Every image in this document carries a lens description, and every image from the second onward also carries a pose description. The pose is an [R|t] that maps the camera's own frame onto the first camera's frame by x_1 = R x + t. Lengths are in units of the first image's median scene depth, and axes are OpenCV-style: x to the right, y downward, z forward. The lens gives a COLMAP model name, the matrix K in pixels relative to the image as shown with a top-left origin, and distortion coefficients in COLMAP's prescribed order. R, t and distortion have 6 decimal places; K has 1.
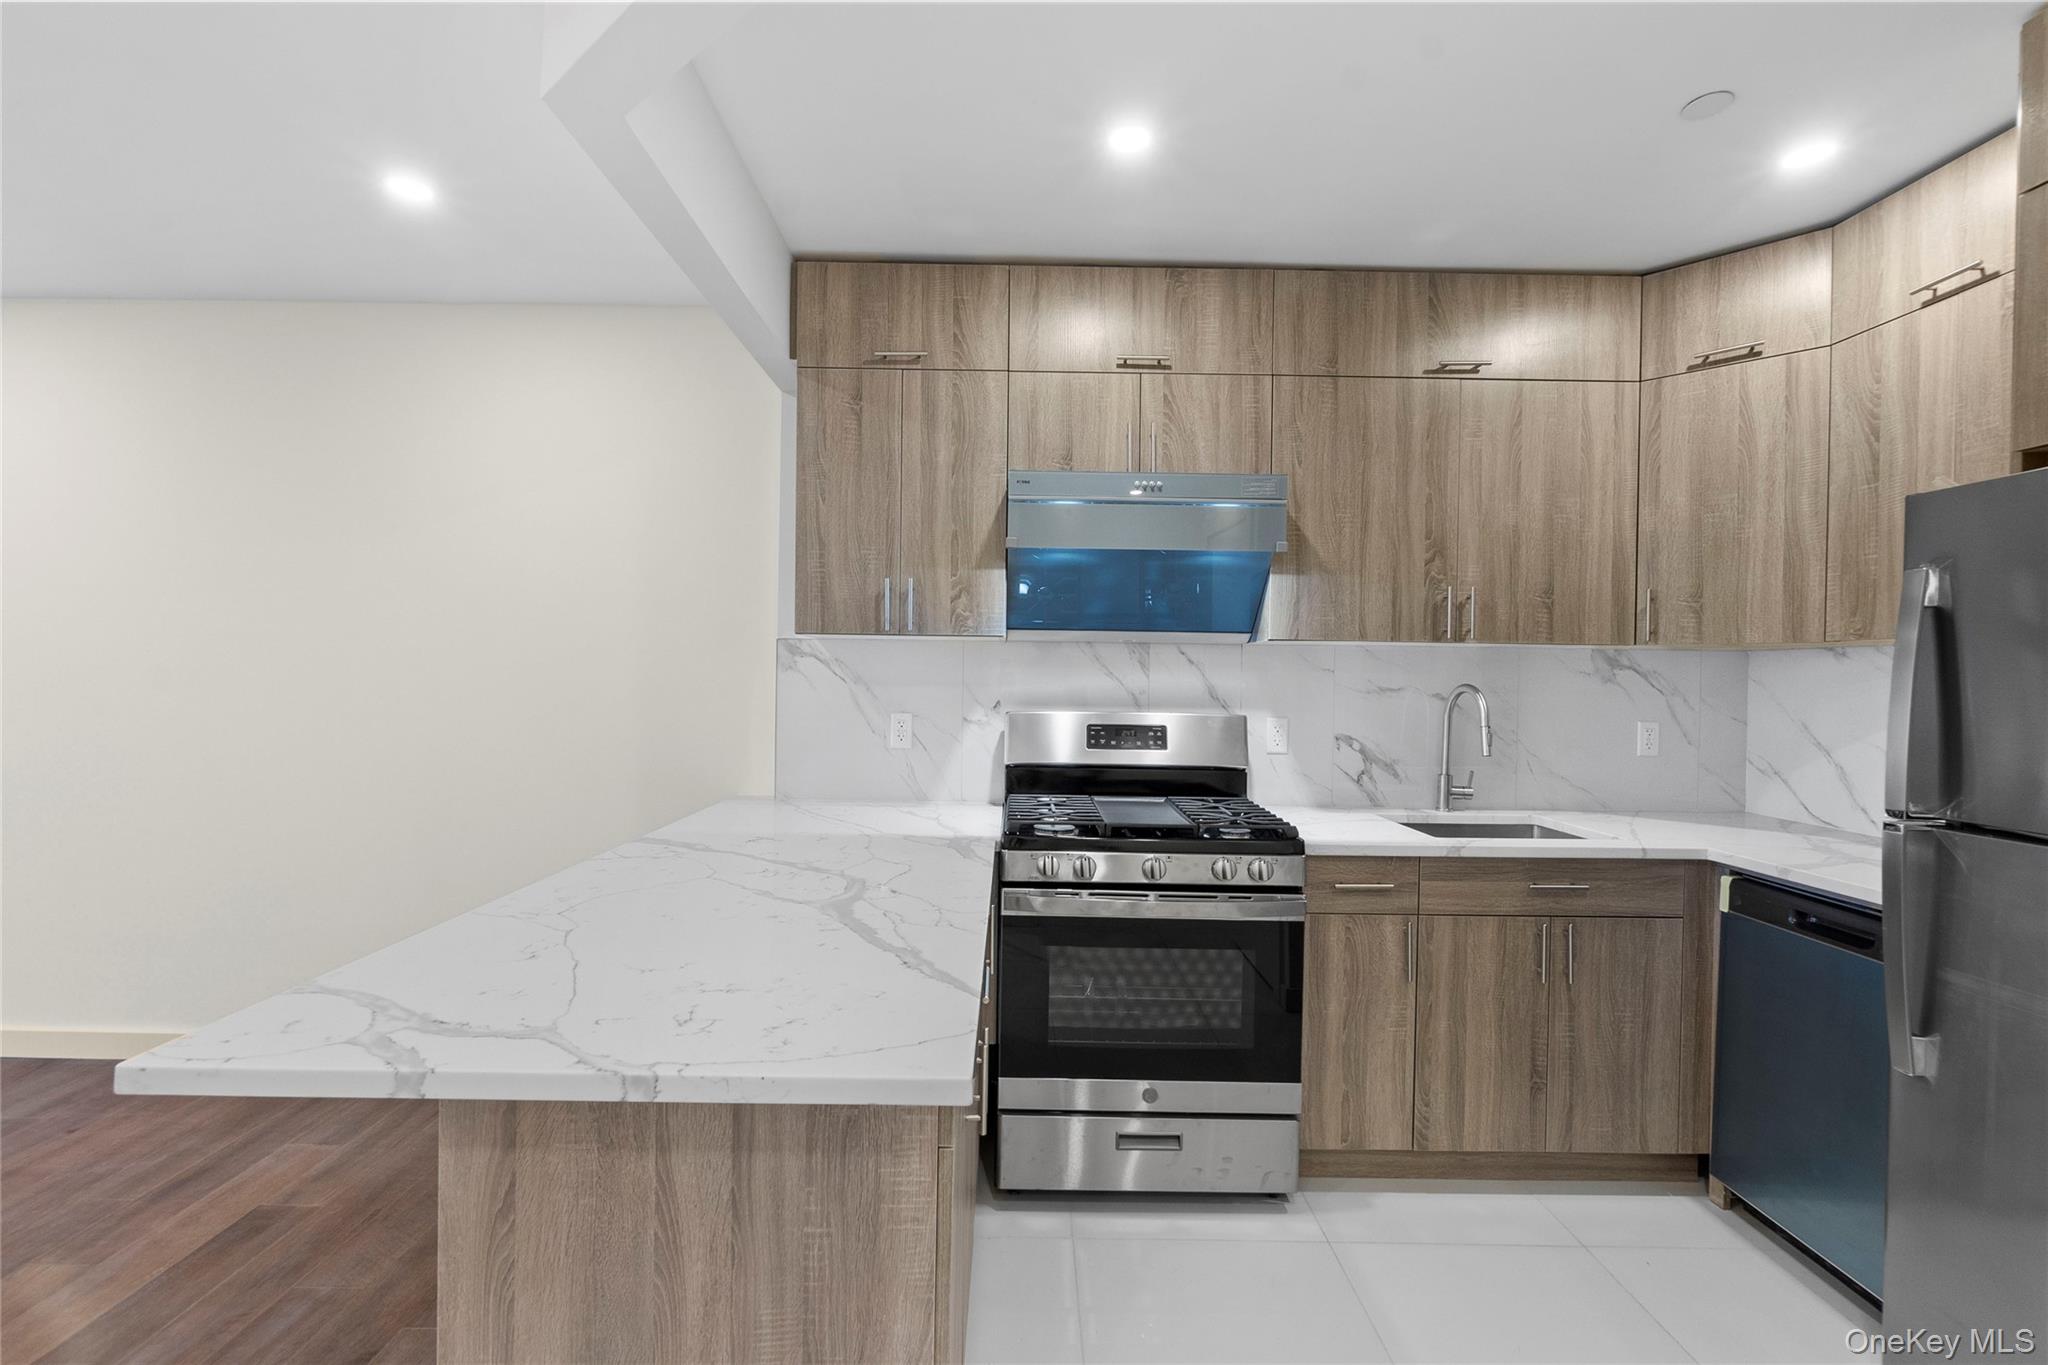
lens RADIAL K [[906.5, 0, 1024.0], [0, 906.5, 682.5], [0, 0, 1]] dist [-0.004236, -0.000254]
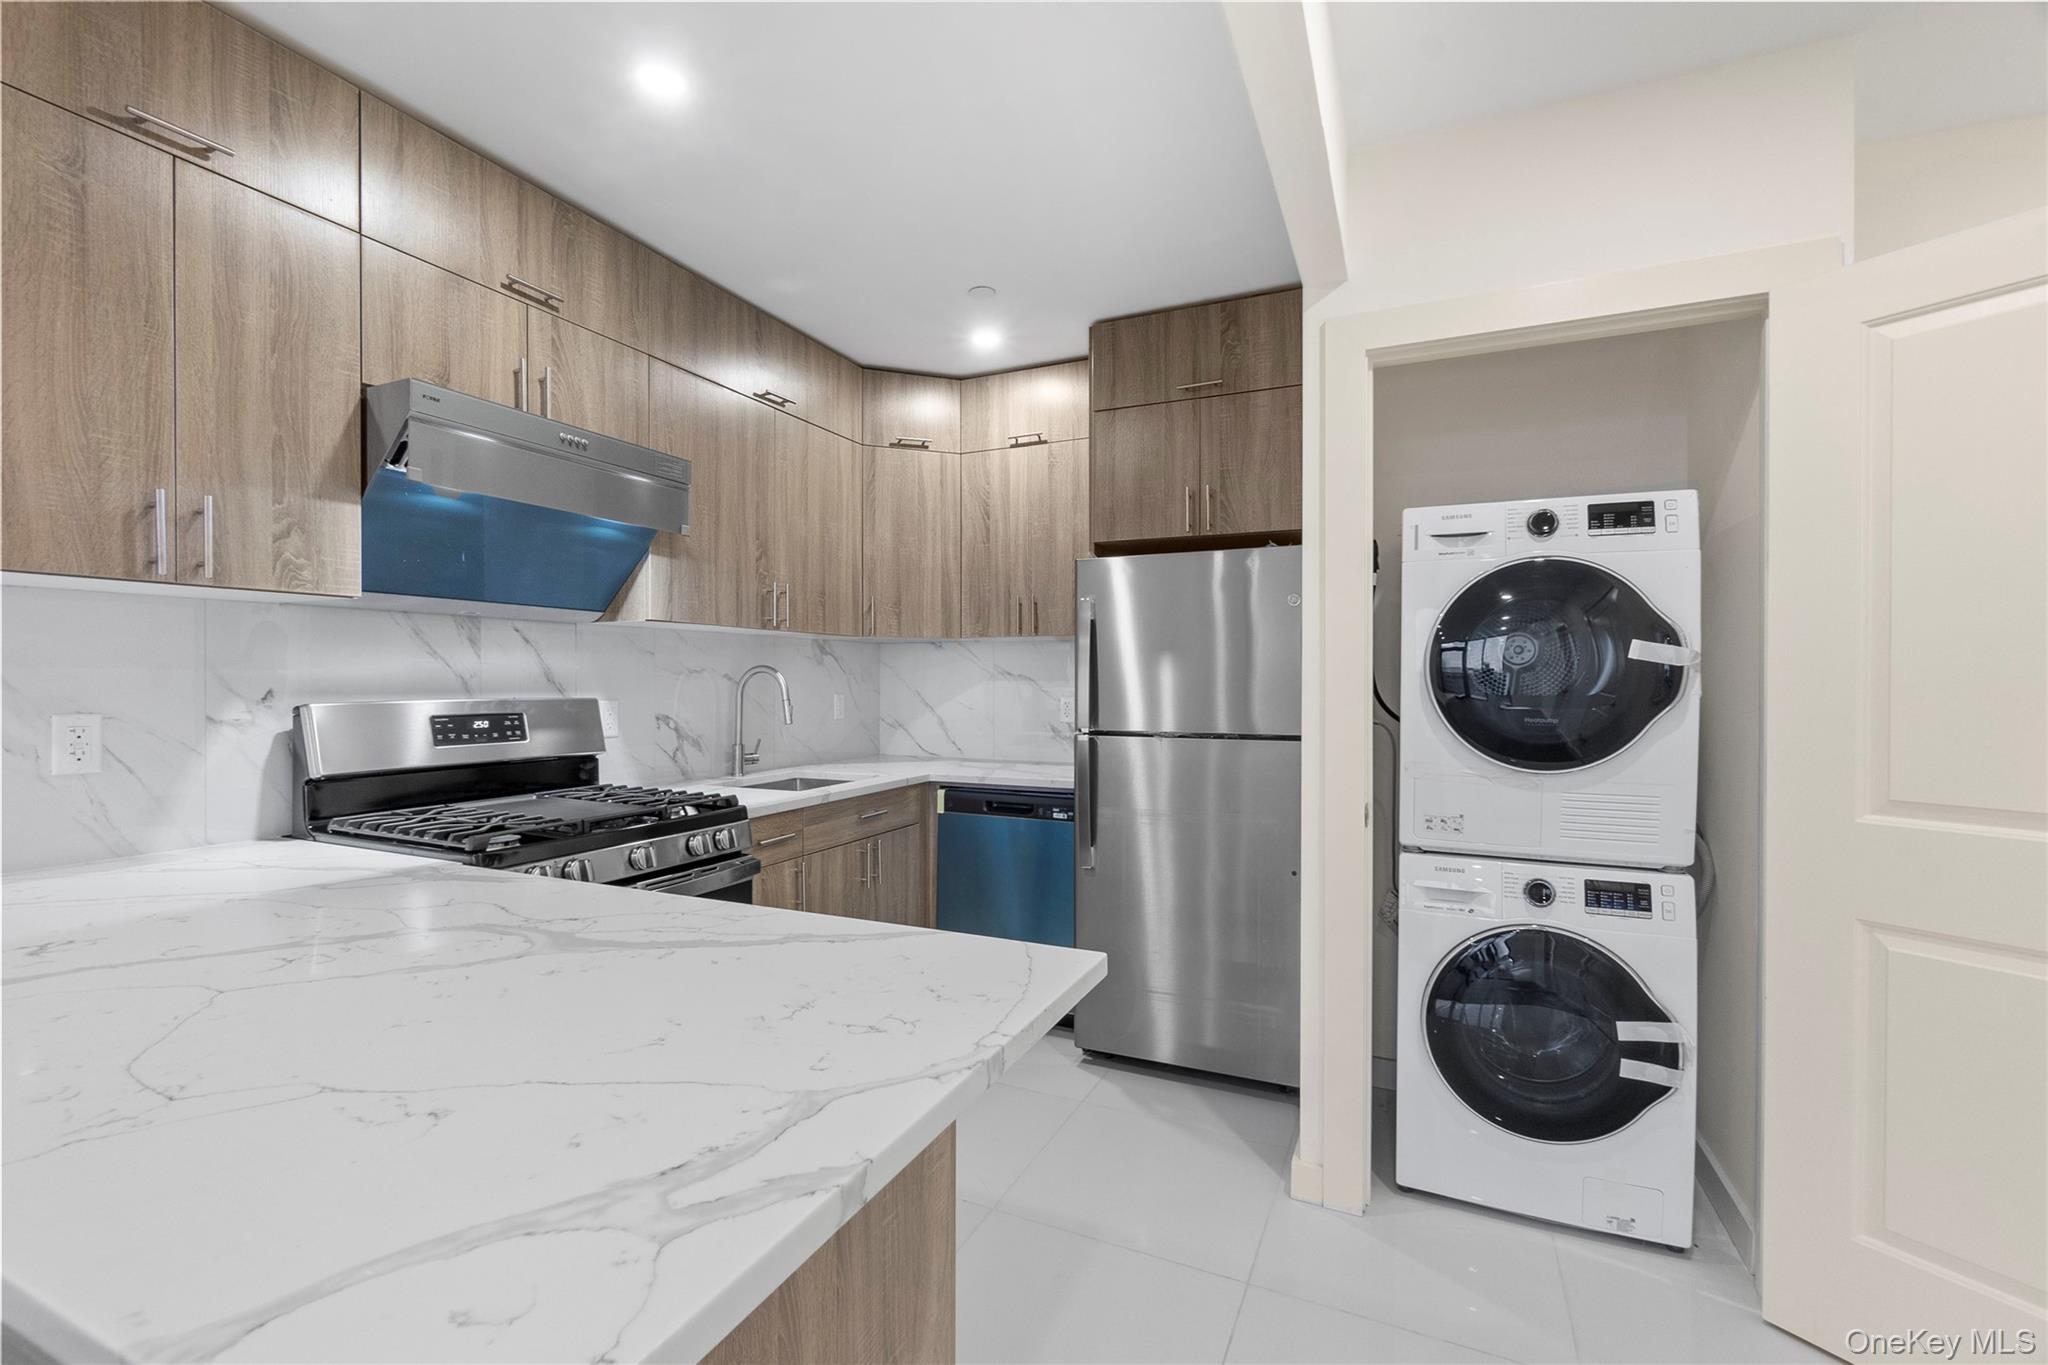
lens RADIAL K [[906.5, 0, 1024.0], [0, 906.5, 682.5], [0, 0, 1]] dist [-0.004236, -0.000254]
pose [[0.394450, -0.015288, 0.918790, -0.490588], [0.011456, 0.999866, 0.011719, 0.014817], [-0.918846, 0.005903, 0.394572, 0.230922]]
